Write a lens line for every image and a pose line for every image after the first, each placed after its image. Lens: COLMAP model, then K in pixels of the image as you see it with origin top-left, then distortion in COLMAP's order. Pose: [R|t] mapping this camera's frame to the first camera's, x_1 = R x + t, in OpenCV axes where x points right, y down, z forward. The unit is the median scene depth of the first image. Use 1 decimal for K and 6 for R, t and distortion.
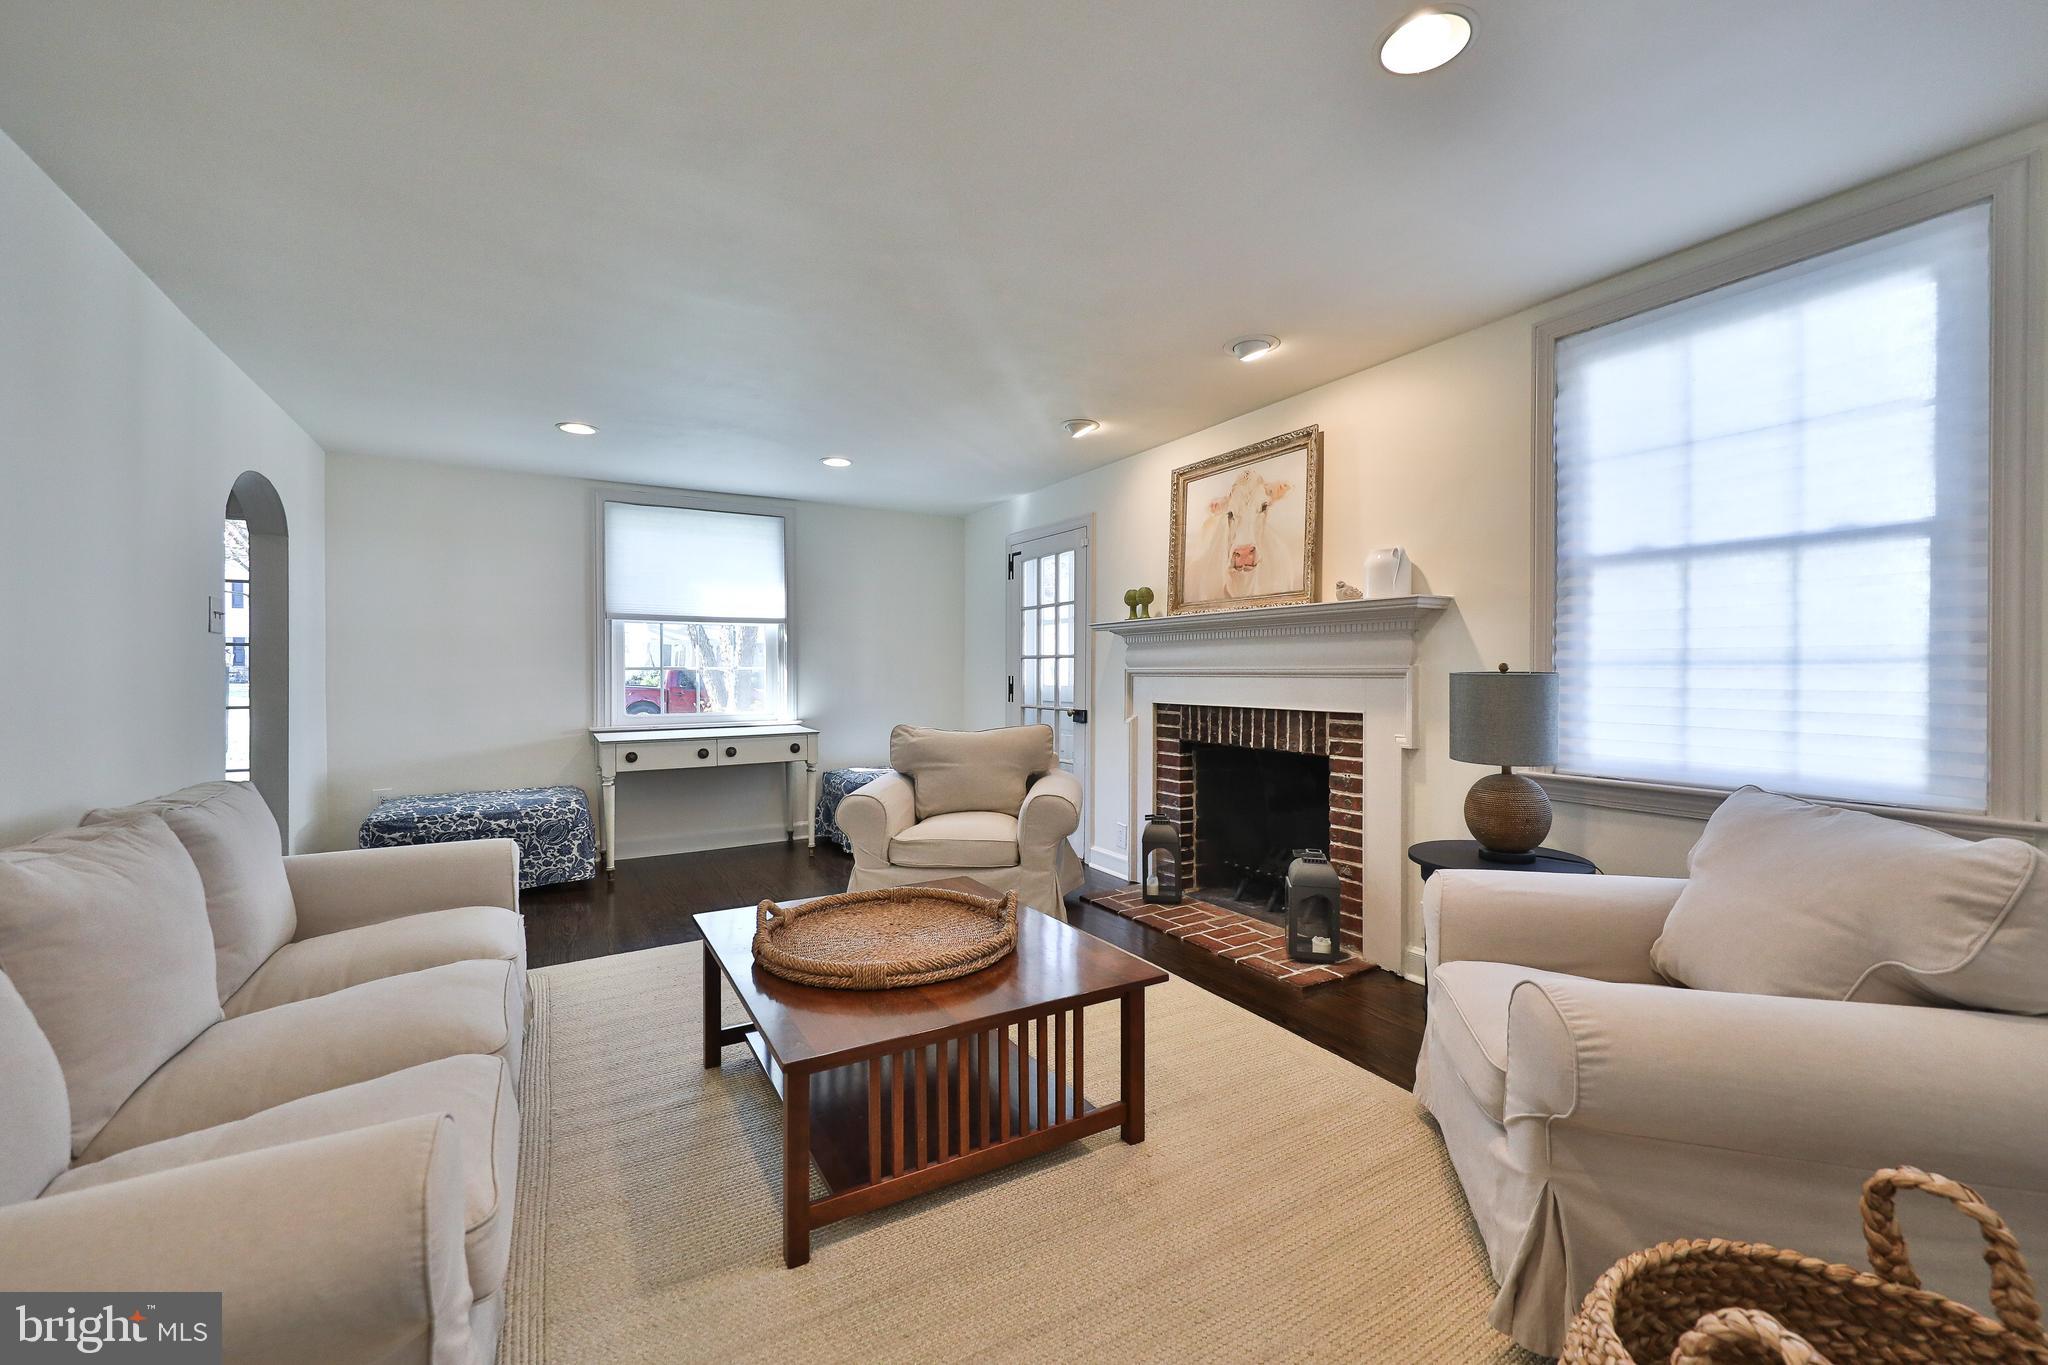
lens RADIAL K [[862.3, 0, 1014.6], [0, 862.3, 678.1], [0, 0, 1]] dist [0.009749, -0.001708]
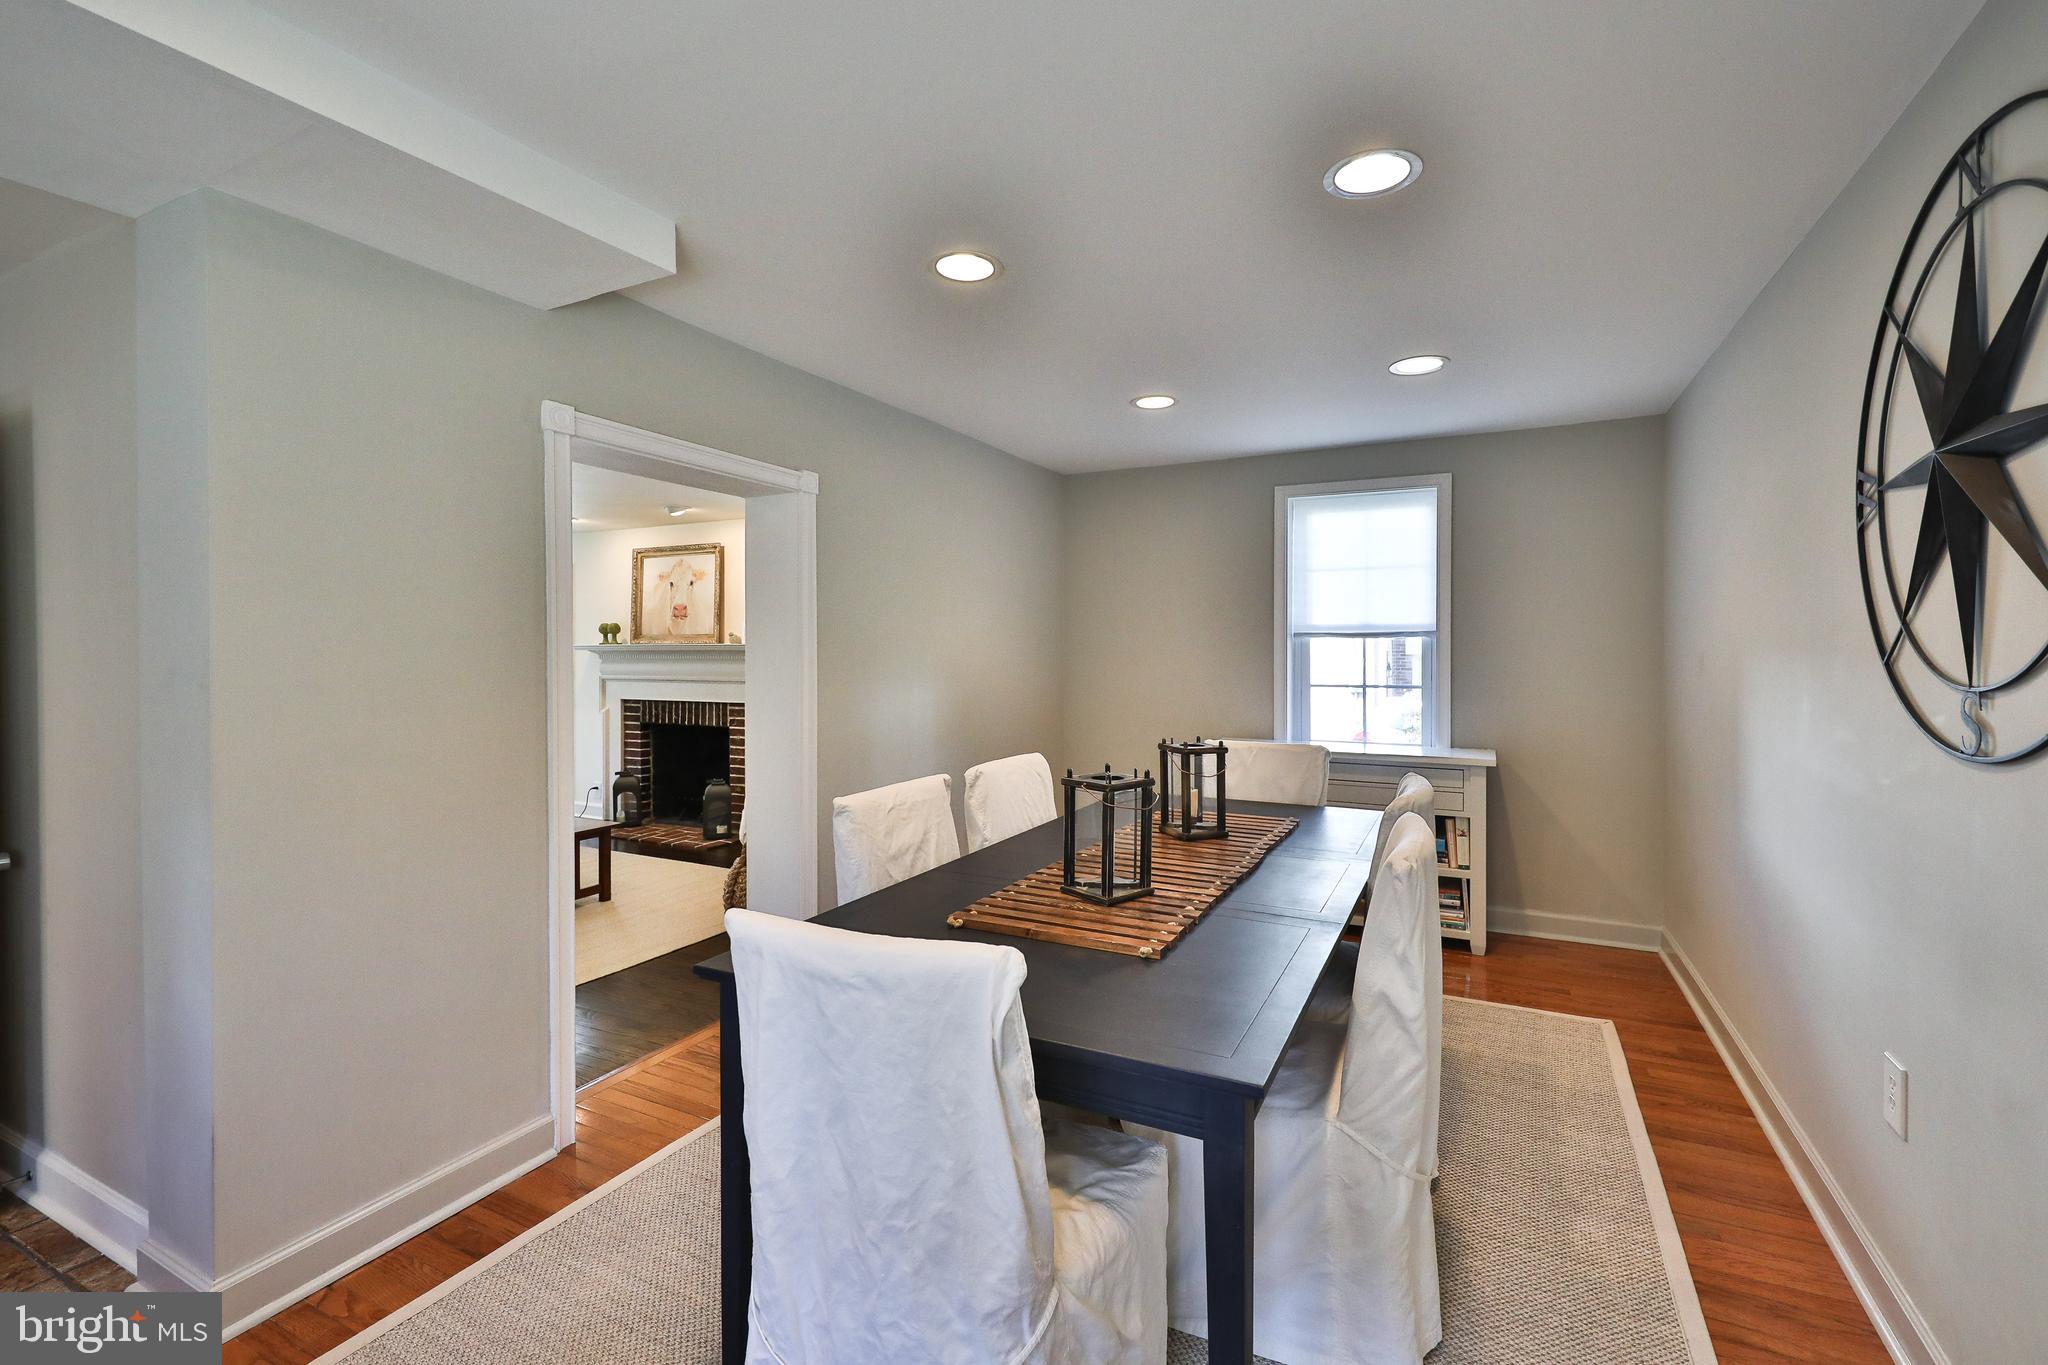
lens RADIAL K [[862.3, 0, 1073.2], [0, 862.3, 672.5], [0, 0, 1]] dist [0.009749, -0.001708]
pose [[0.808900, -0.009269, 0.587873, -0.100851], [0.001484, 0.999905, 0.013723, -0.042547], [-0.587944, -0.010228, 0.808837, -0.788637]]
